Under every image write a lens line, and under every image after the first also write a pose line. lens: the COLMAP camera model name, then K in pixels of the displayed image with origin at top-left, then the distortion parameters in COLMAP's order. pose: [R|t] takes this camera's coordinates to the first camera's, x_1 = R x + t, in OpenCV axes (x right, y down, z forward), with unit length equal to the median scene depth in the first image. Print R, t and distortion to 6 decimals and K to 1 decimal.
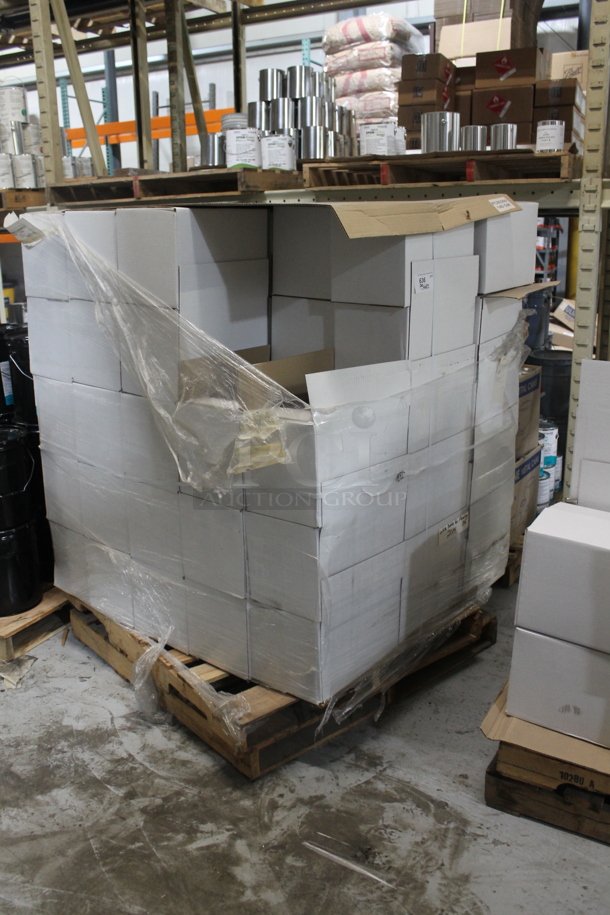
lens RADIAL K [[775.7, 0, 309.8], [0, 775.7, 453.1], [0, 0, 1]] dist [-0.163957, 0.150149]
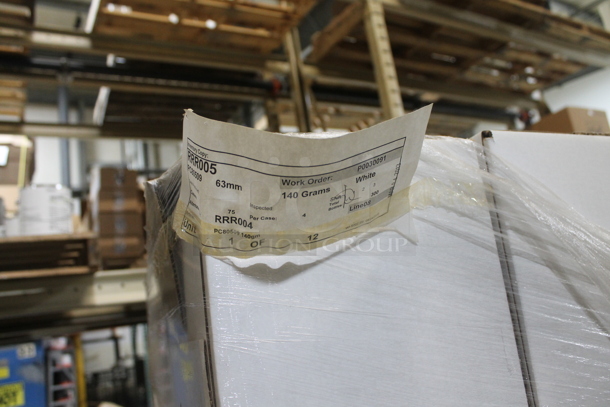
lens RADIAL K [[517.1, 0, 294.5], [0, 517.1, 206.1], [0, 0, 1]] dist [-0.163957, 0.150149]
pose [[0.573504, 0.113016, 0.811370, -0.516555], [0.357592, 0.856559, -0.372069, -0.242555], [-0.737035, 0.503522, 0.450826, 0.960056]]
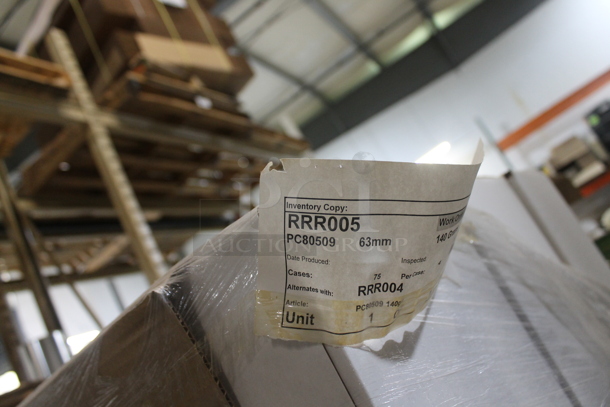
lens RADIAL K [[517.1, 0, 294.5], [0, 517.1, 206.1], [0, 0, 1]] dist [-0.163957, 0.150149]
pose [[0.087012, 0.257323, 0.962400, -0.522498], [0.703133, 0.668497, -0.242311, -0.296250], [-0.705714, 0.697780, -0.122765, 1.053312]]
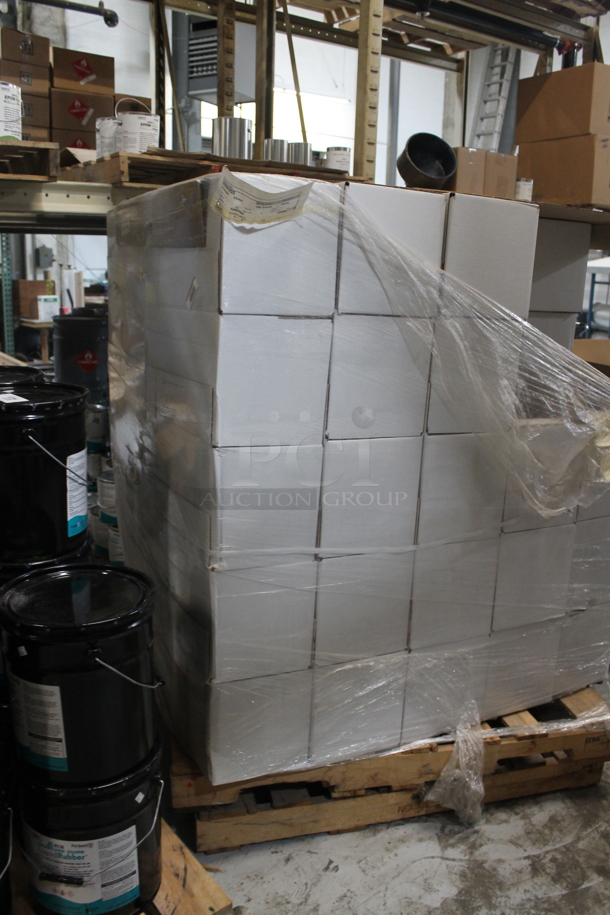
lens RADIAL K [[775.7, 0, 309.8], [0, 775.7, 453.1], [0, 0, 1]] dist [-0.163957, 0.150149]
pose [[0.455165, -0.183284, 0.871339, -0.949302], [0.215873, 0.972105, 0.091714, -0.153742], [-0.863842, 0.146354, 0.482035, 0.723748]]
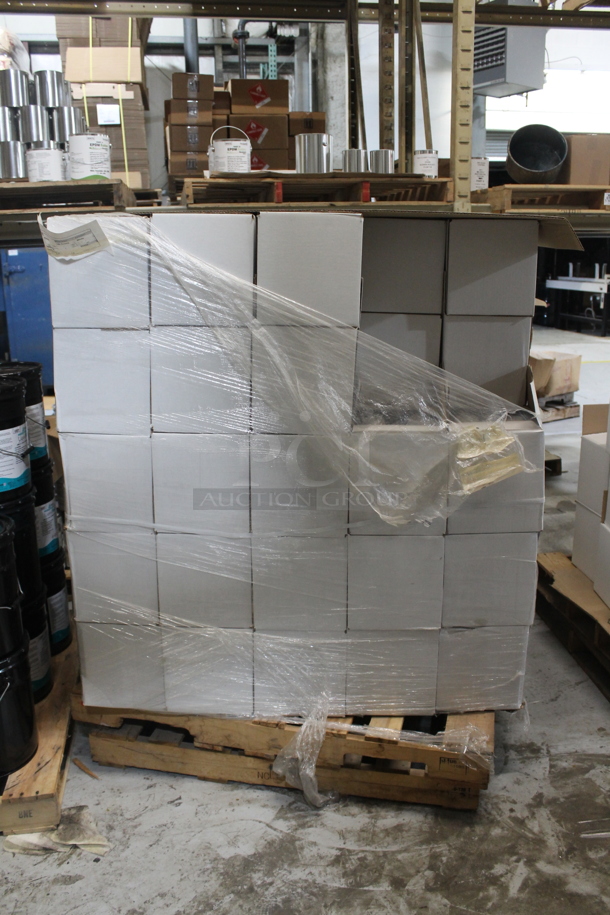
lens RADIAL K [[775.7, 0, 309.8], [0, 775.7, 453.1], [0, 0, 1]] dist [-0.163957, 0.150149]
pose [[0.806968, -0.145293, 0.572445, -0.666875], [0.167585, 0.985759, 0.013953, -0.058404], [-0.566320, 0.084673, 0.819825, 0.275181]]
